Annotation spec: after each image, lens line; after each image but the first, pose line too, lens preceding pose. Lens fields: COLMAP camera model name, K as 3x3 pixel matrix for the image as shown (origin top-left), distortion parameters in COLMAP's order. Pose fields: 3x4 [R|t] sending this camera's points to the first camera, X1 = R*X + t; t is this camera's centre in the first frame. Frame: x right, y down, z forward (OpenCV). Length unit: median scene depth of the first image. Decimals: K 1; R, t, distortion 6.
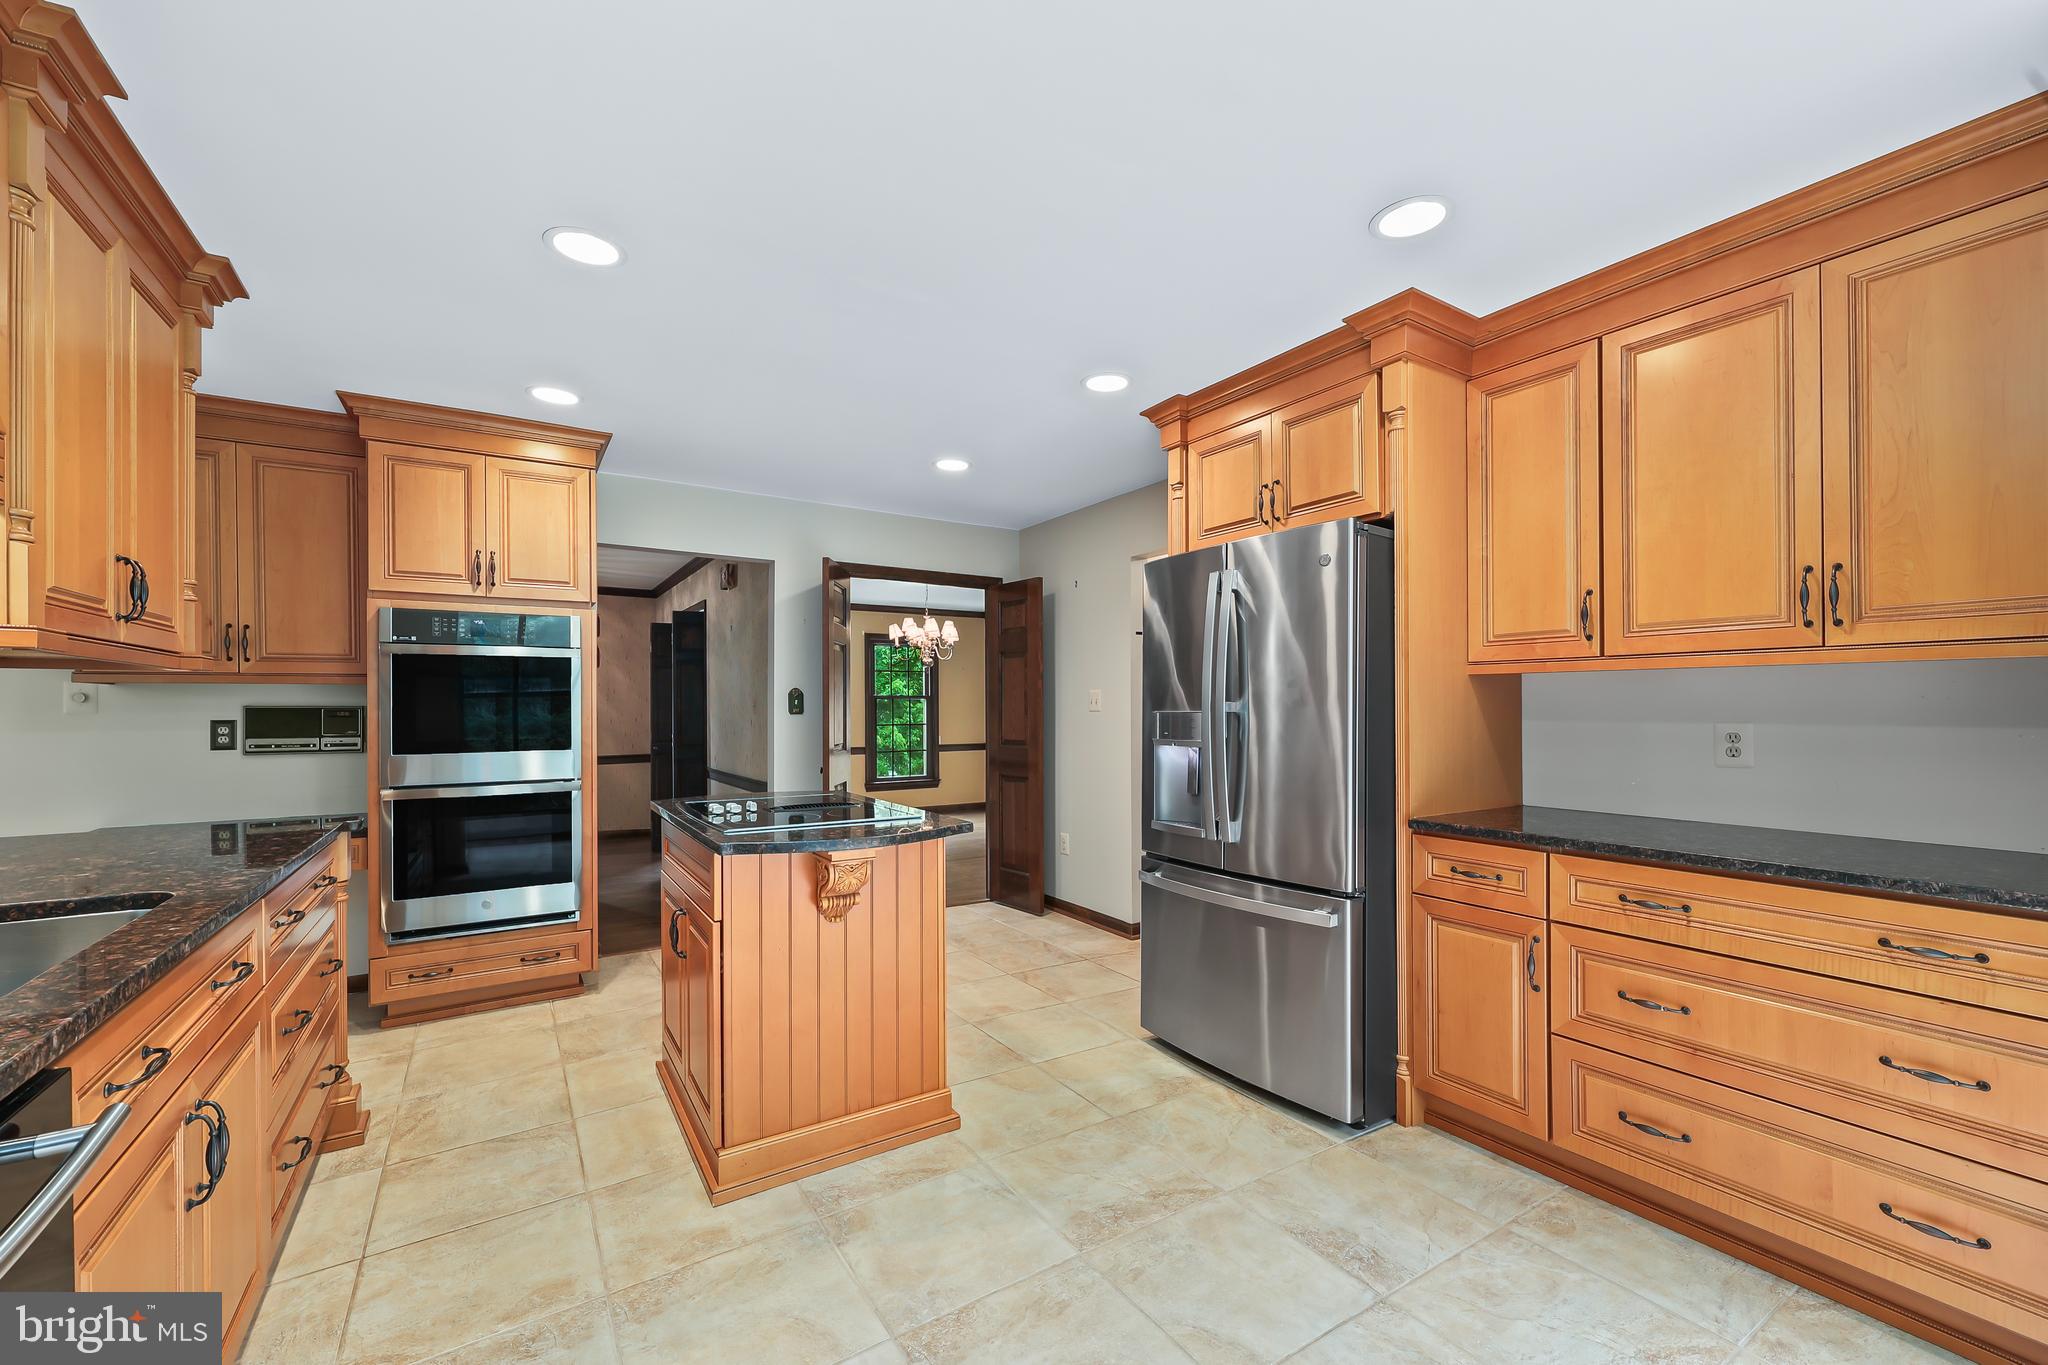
lens RADIAL K [[850.0, 0, 1080.0], [0, 850.0, 701.1], [0, 0, 1]] dist [0.003022, 0.000629]
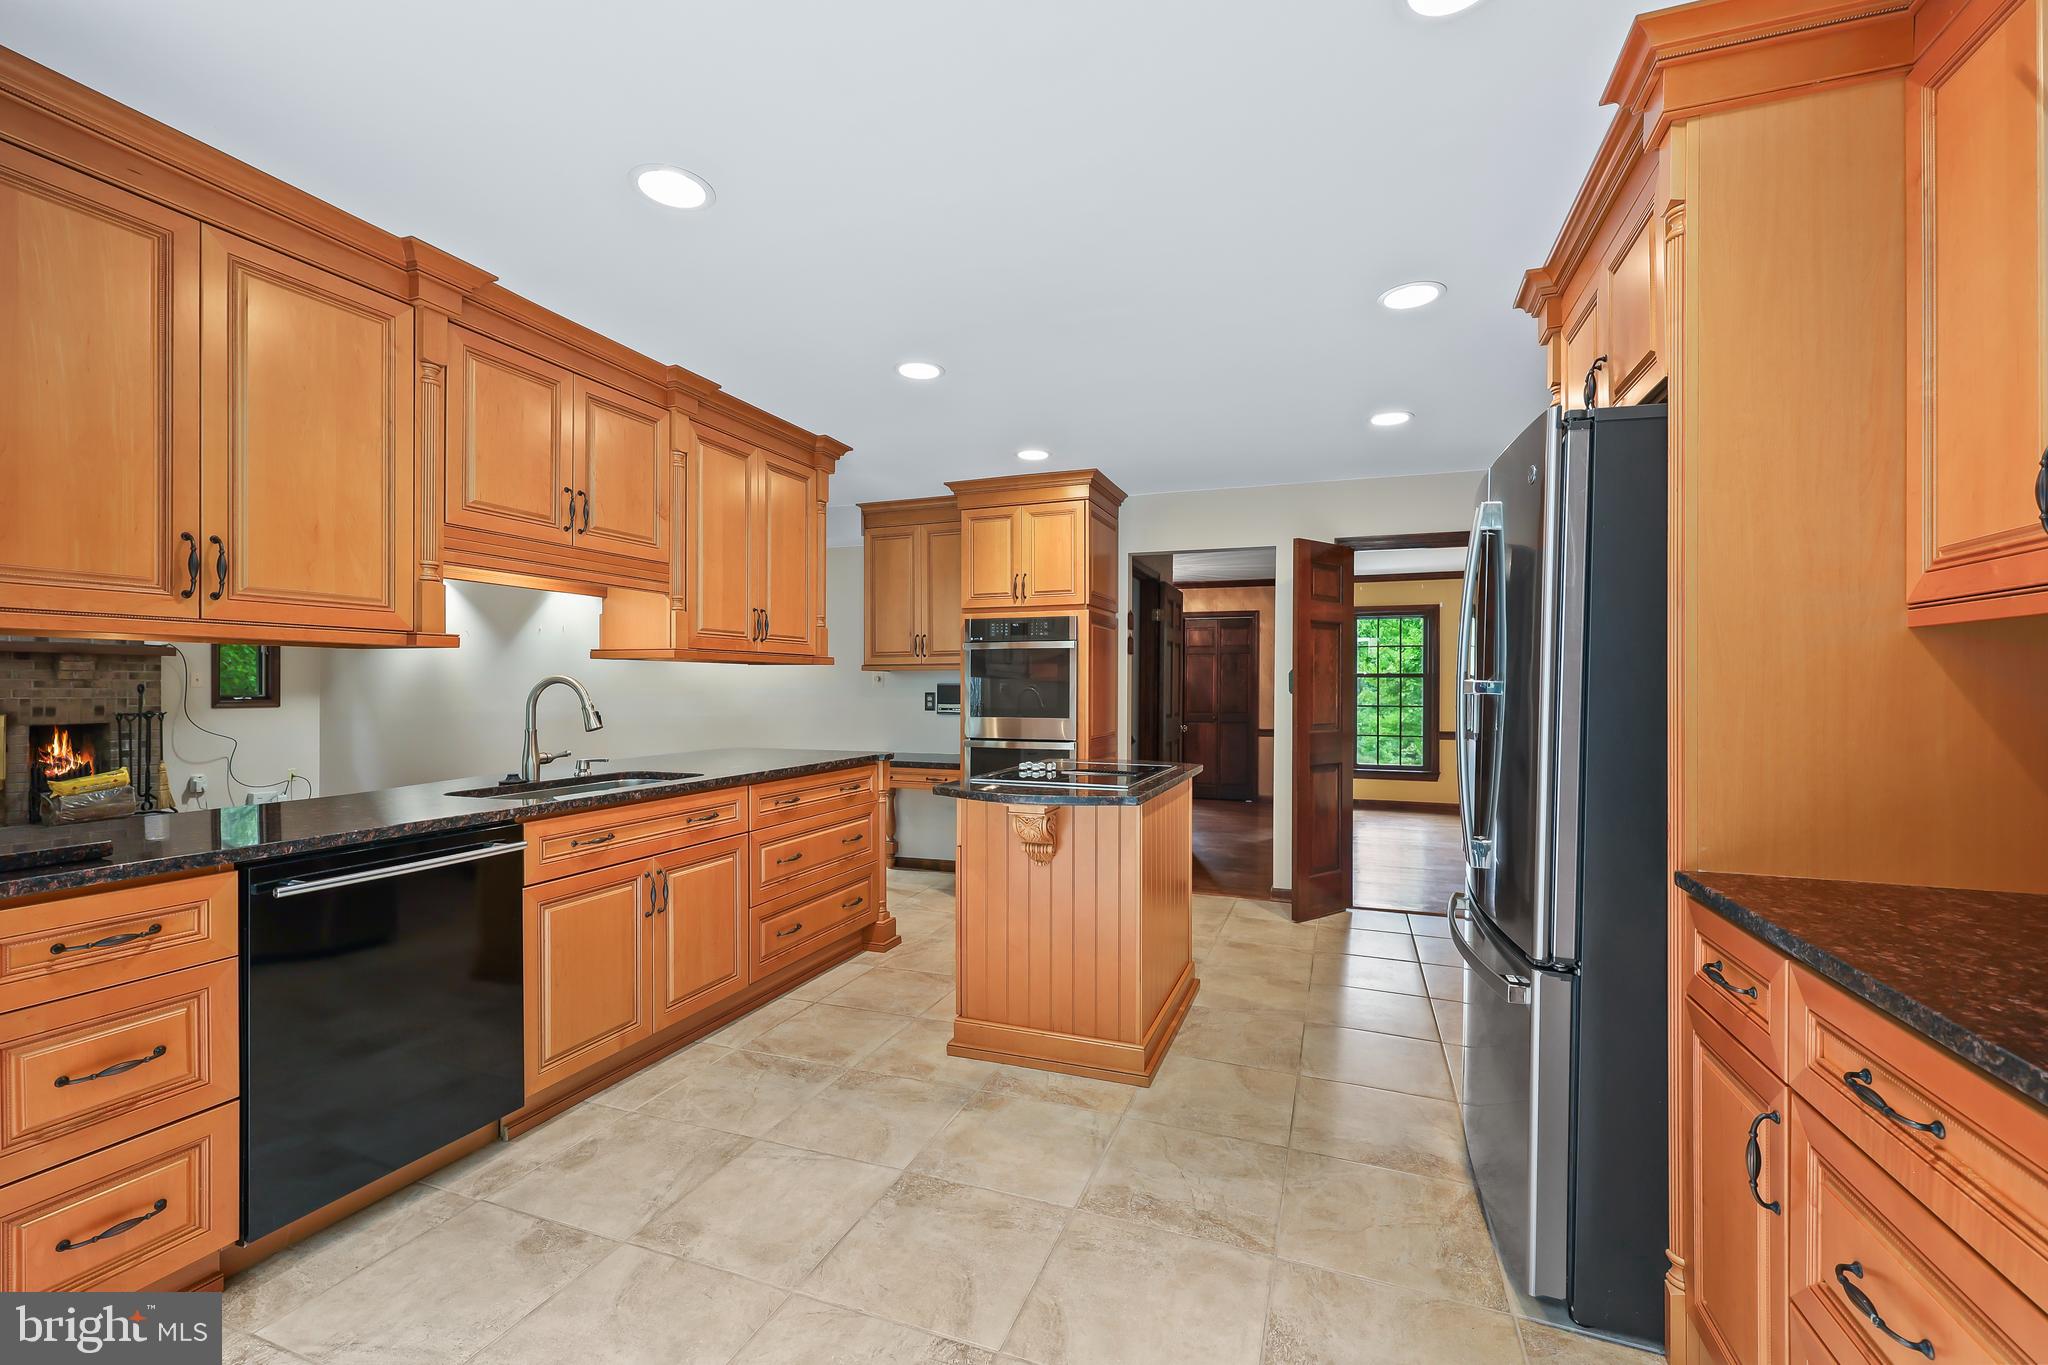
lens RADIAL K [[863.3, 0, 1024.0], [0, 863.3, 682.5], [0, 0, 1]] dist [0.001823, 0.000359]
pose [[0.575087, 0.001314, -0.818091, 0.629008], [0.001878, 0.999994, 0.002927, -0.002035], [0.818090, -0.003220, 0.575081, 0.255054]]
